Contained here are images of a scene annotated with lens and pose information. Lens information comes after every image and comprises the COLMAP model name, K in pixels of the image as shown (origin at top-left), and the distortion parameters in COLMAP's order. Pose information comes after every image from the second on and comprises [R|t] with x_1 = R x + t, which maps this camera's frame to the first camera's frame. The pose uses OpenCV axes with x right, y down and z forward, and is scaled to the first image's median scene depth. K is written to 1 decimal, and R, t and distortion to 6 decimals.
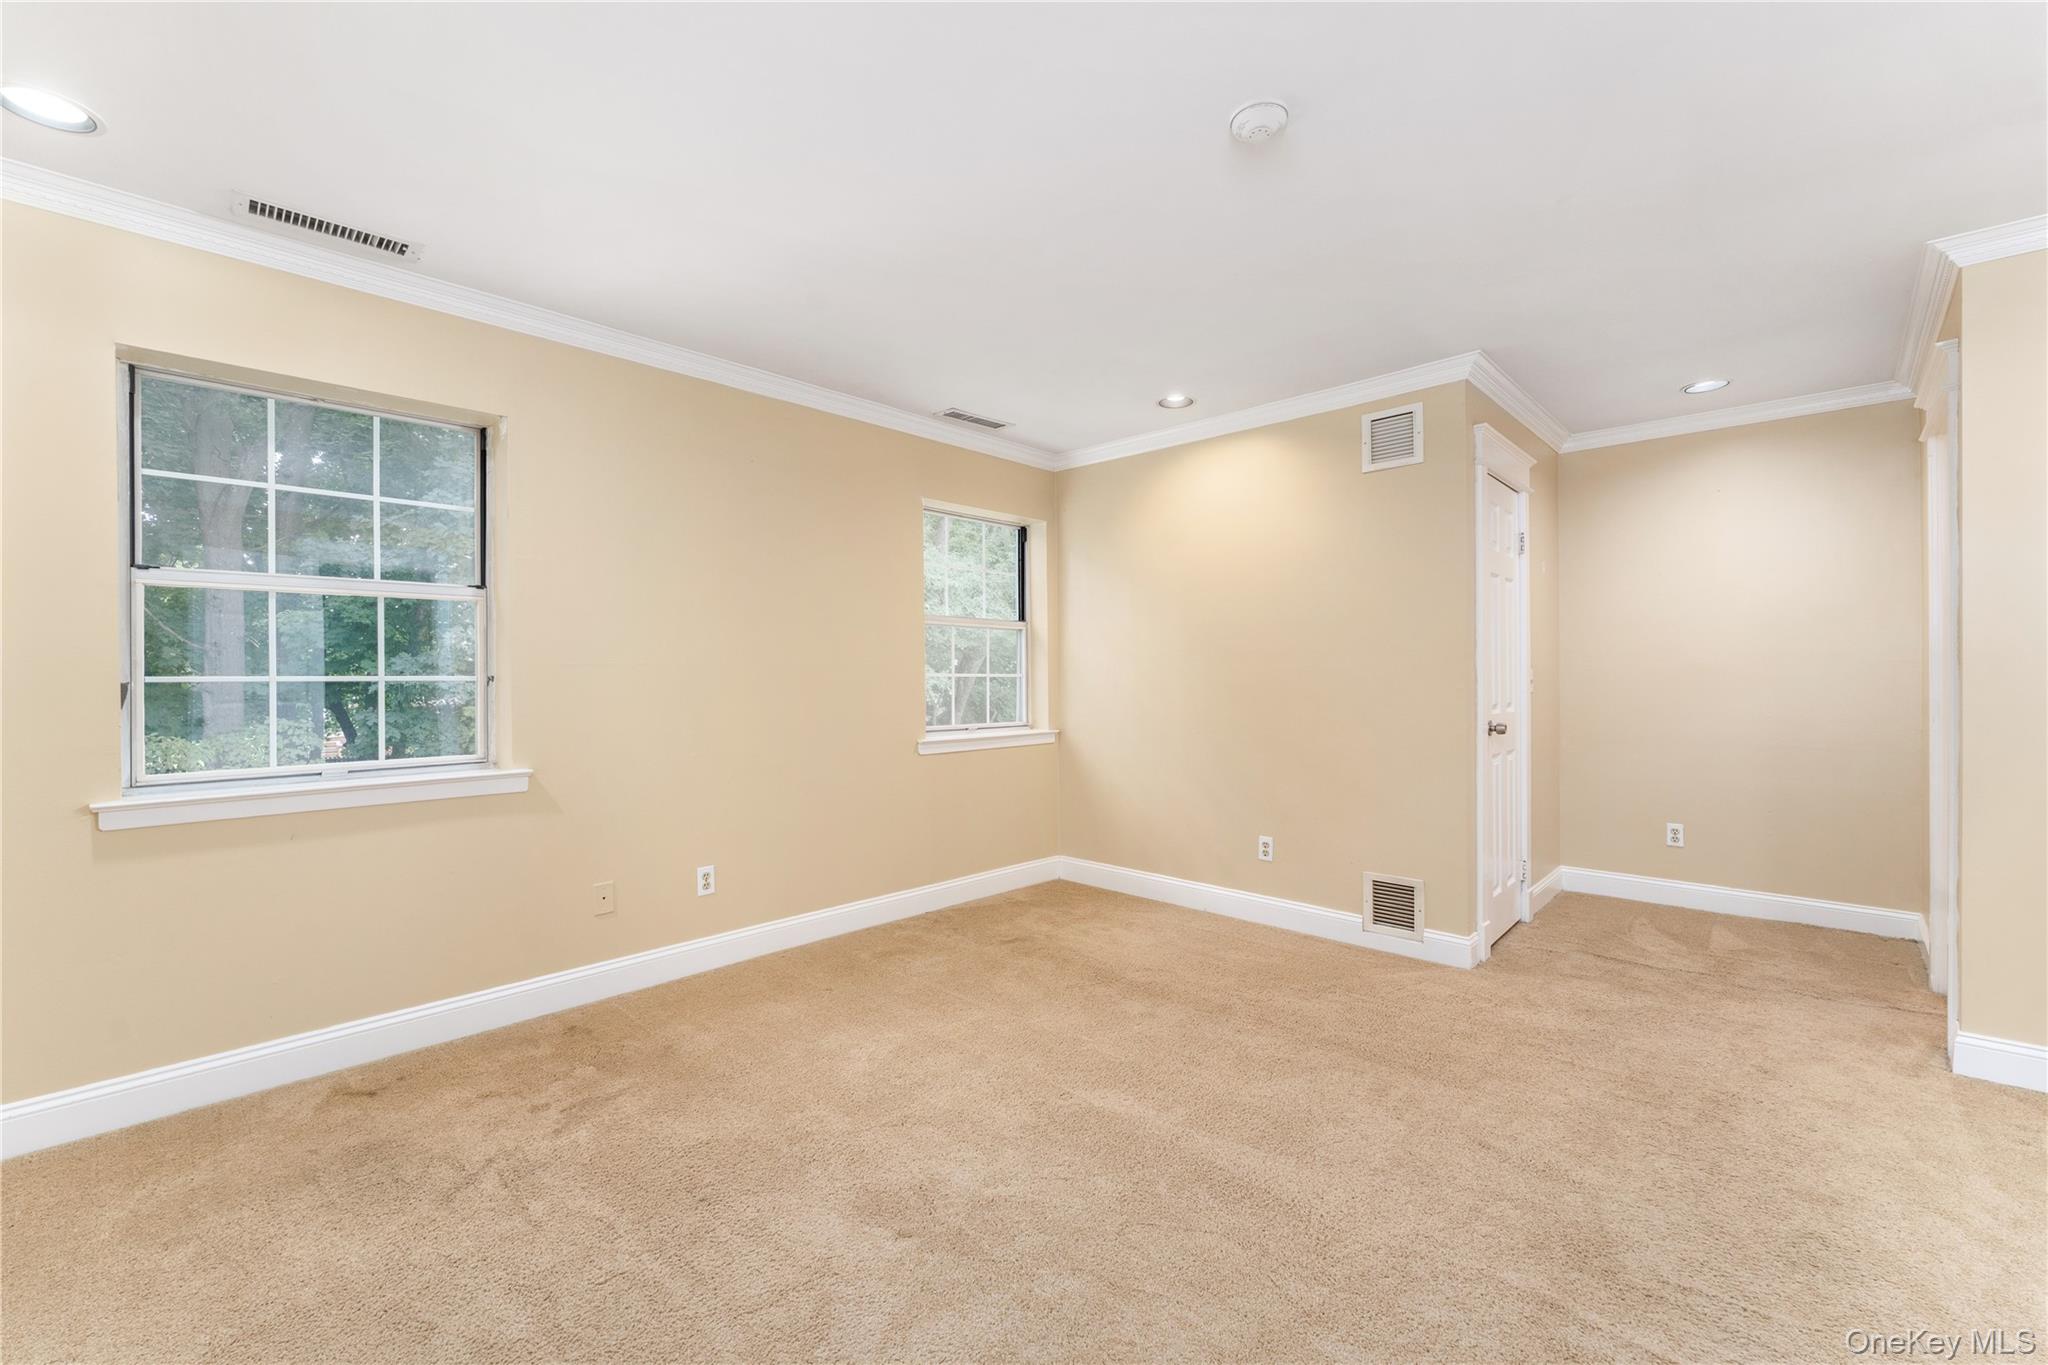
lens RADIAL K [[839.4, 0, 1010.7], [0, 839.4, 678.8], [0, 0, 1]] dist [-0.000754, 0.000252]
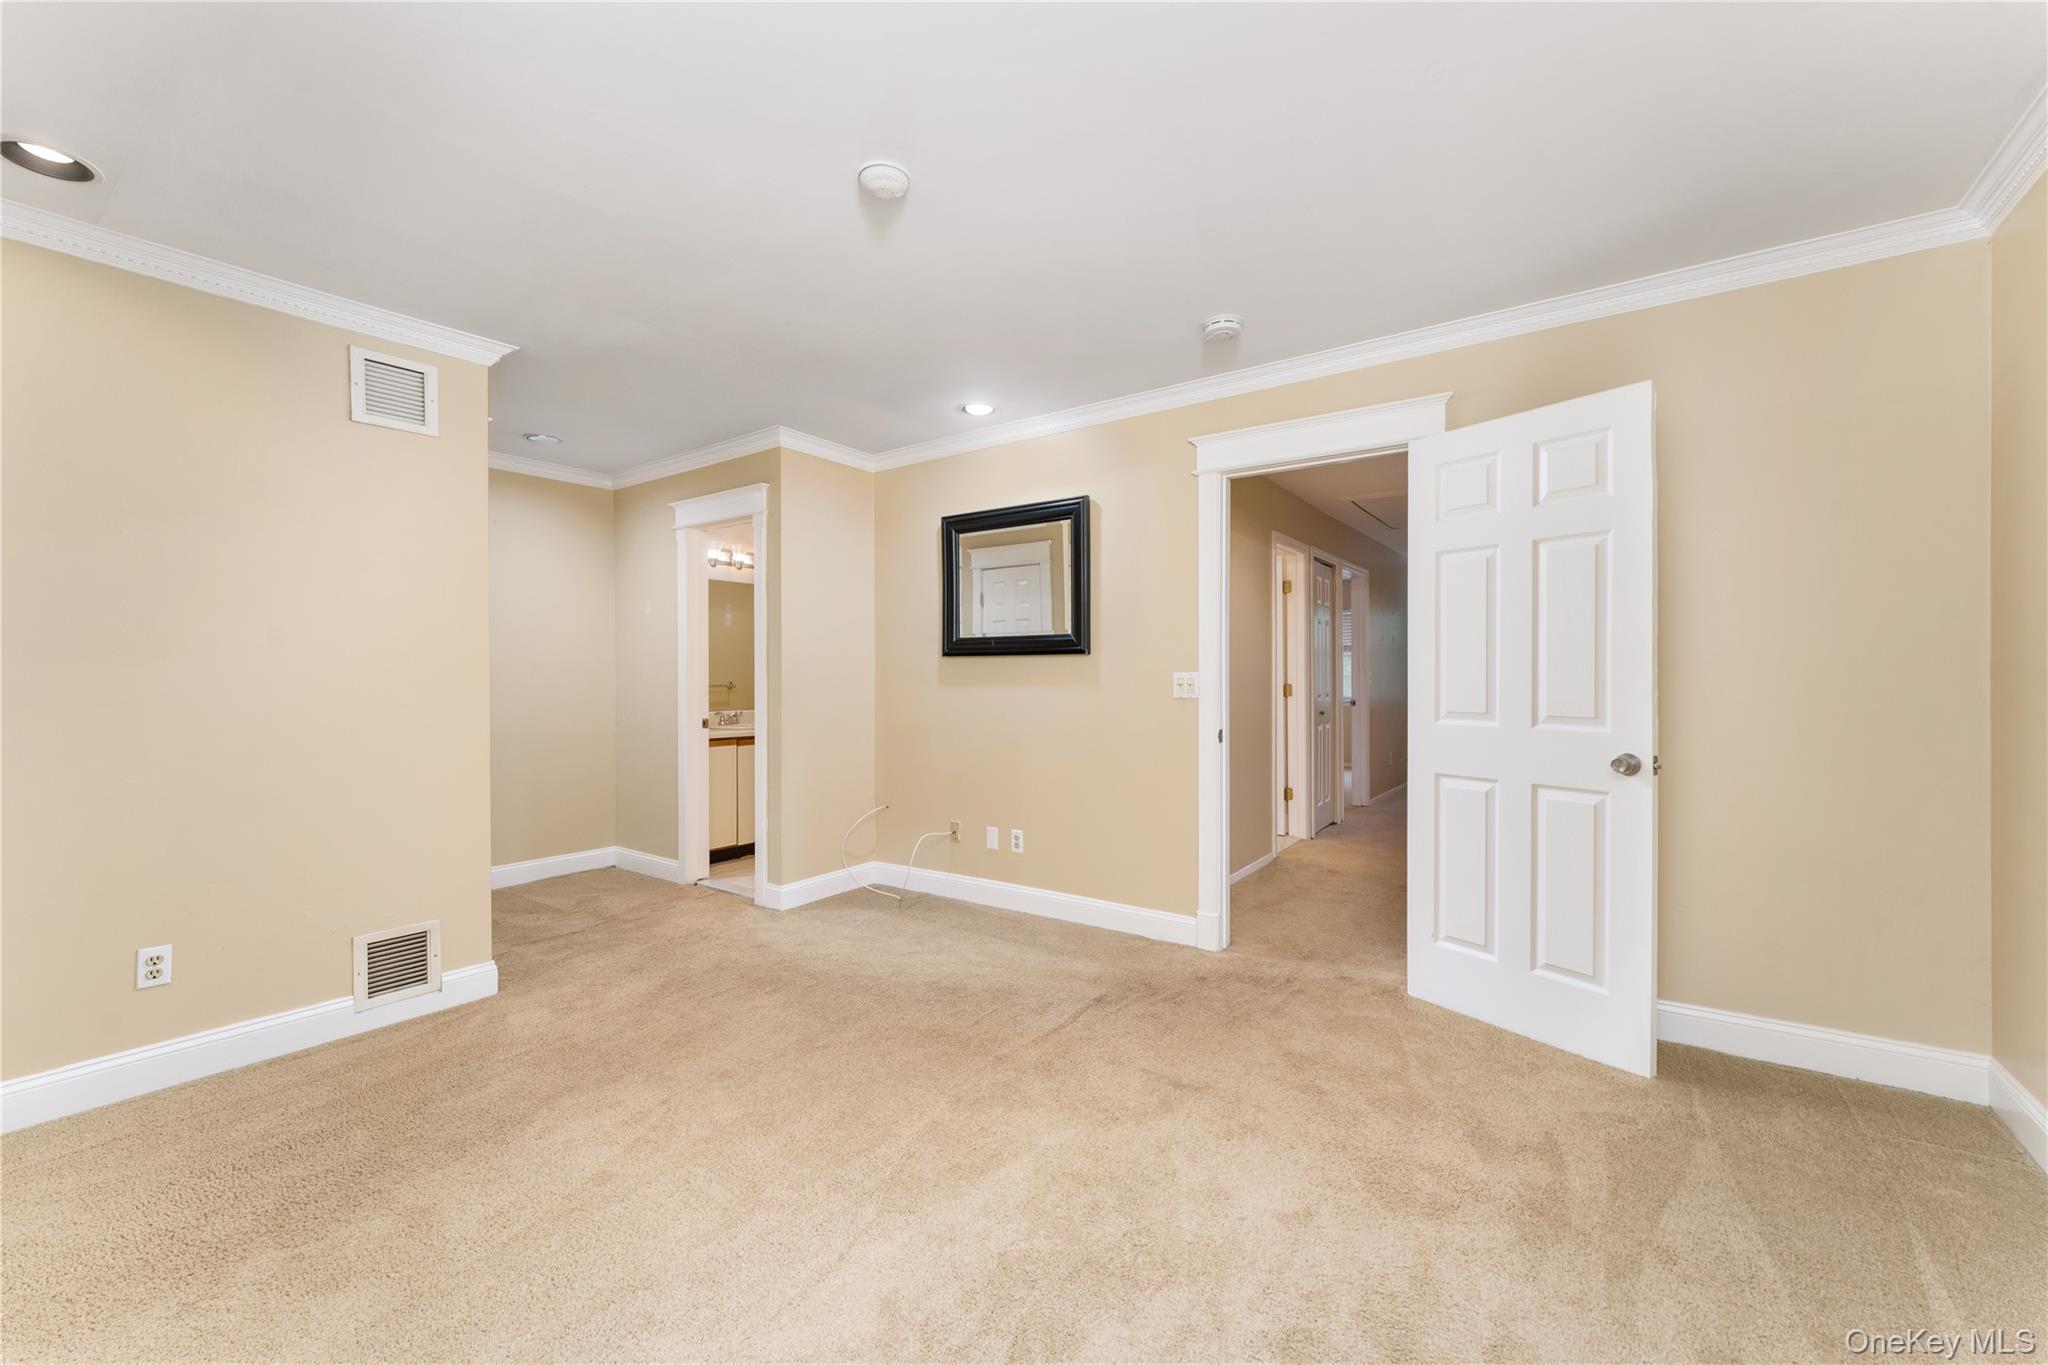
lens RADIAL K [[839.4, 0, 1008.8], [0, 839.4, 679.8], [0, 0, 1]] dist [-0.000754, 0.000252]
pose [[-0.145621, -0.000654, 0.989340, -0.466657], [0.006118, 0.999980, 0.001561, -0.005239], [-0.989322, 0.006280, -0.145614, 0.559032]]
